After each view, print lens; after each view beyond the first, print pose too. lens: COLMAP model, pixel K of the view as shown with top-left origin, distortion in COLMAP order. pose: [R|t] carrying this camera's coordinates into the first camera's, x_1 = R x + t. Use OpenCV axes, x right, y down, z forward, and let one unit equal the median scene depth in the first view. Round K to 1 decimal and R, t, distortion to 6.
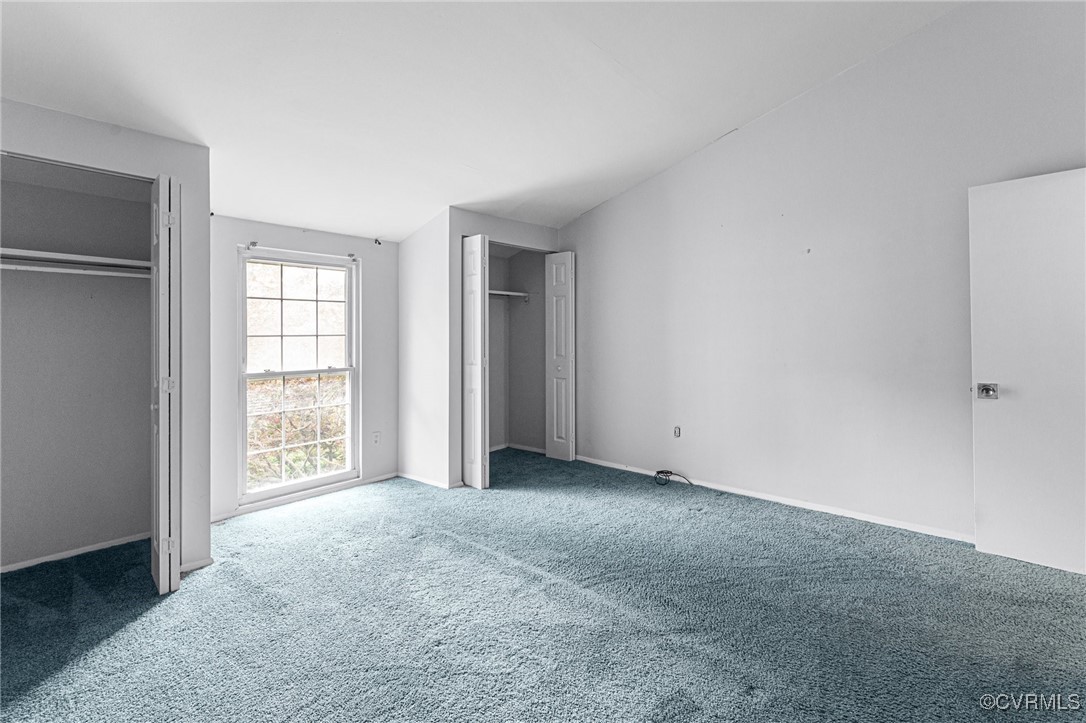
lens RADIAL K [[491.9, 0, 544.5], [0, 491.9, 330.4], [0, 0, 1]] dist [-0.001628, -0.000027]
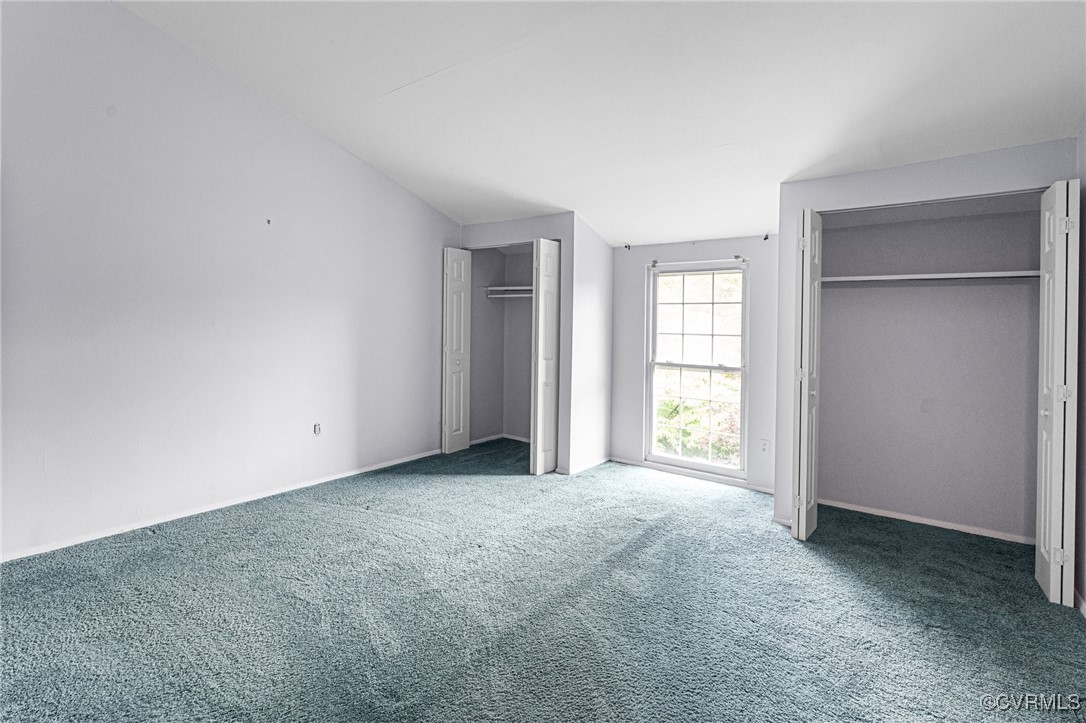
lens RADIAL K [[491.9, 0, 544.5], [0, 491.9, 330.4], [0, 0, 1]] dist [-0.001628, -0.000027]
pose [[0.092252, 0.007617, -0.995707, 0.604391], [-0.030261, 0.999530, 0.004843, 0.006357], [0.995276, 0.029684, 0.092439, 0.531499]]
